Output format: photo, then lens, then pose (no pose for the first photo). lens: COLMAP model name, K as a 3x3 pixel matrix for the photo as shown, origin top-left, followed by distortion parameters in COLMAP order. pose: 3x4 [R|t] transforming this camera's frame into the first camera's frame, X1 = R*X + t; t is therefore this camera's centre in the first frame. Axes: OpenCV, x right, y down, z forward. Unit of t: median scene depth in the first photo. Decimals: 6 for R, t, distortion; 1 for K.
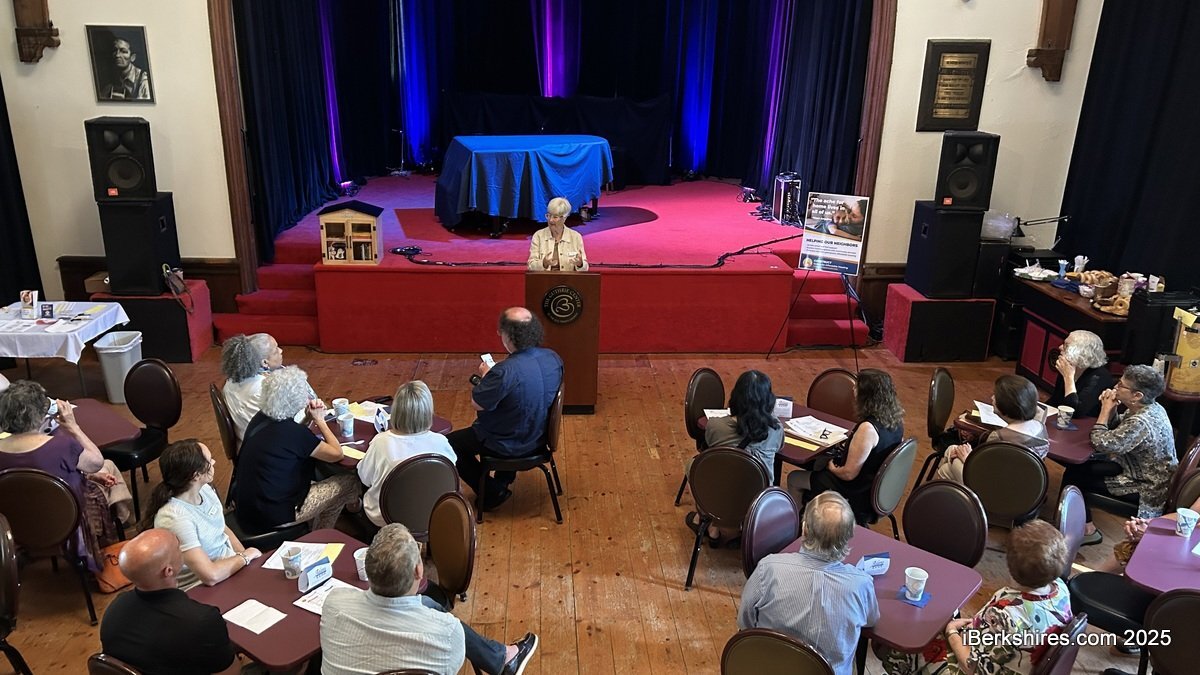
lens RADIAL K [[893.6, 0, 600.0], [0, 893.6, 337.5], [0, 0, 1]] dist [0.006806, -0.002695]
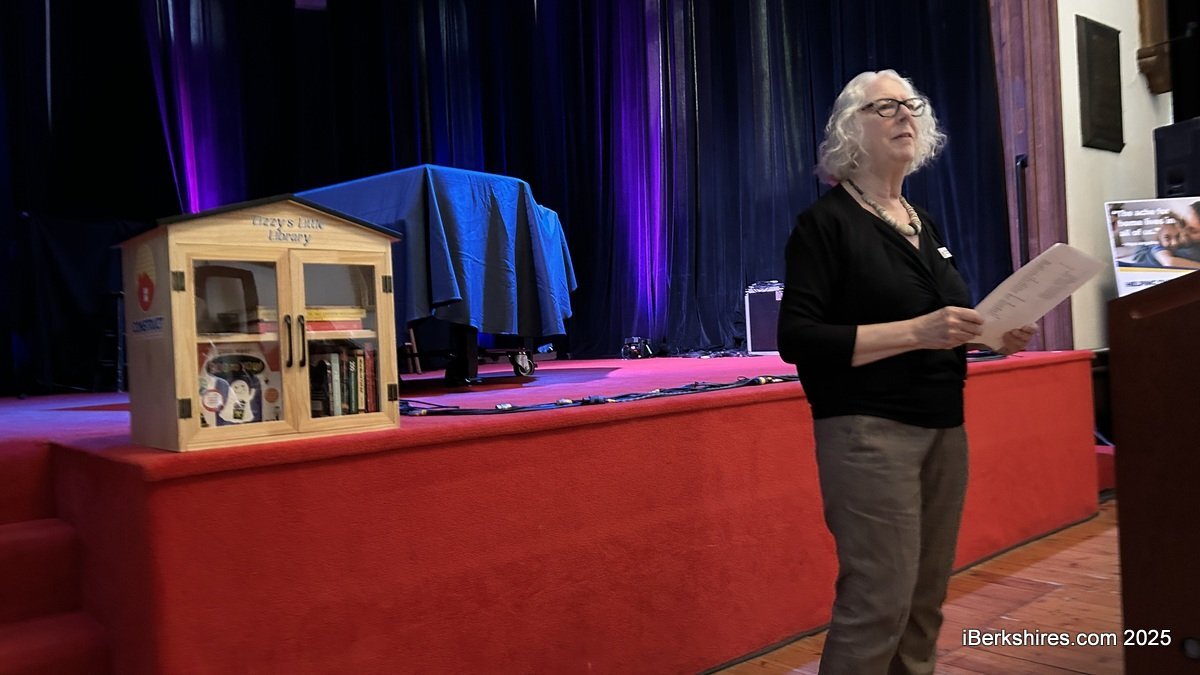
lens RADIAL K [[893.6, 0, 600.0], [0, 893.6, 337.5], [0, 0, 1]] dist [0.006806, -0.002695]
pose [[0.805111, -0.065889, 0.589453, -0.354503], [0.252843, 0.937114, -0.240598, -0.028852], [-0.536532, 0.342747, 0.771141, 0.766584]]
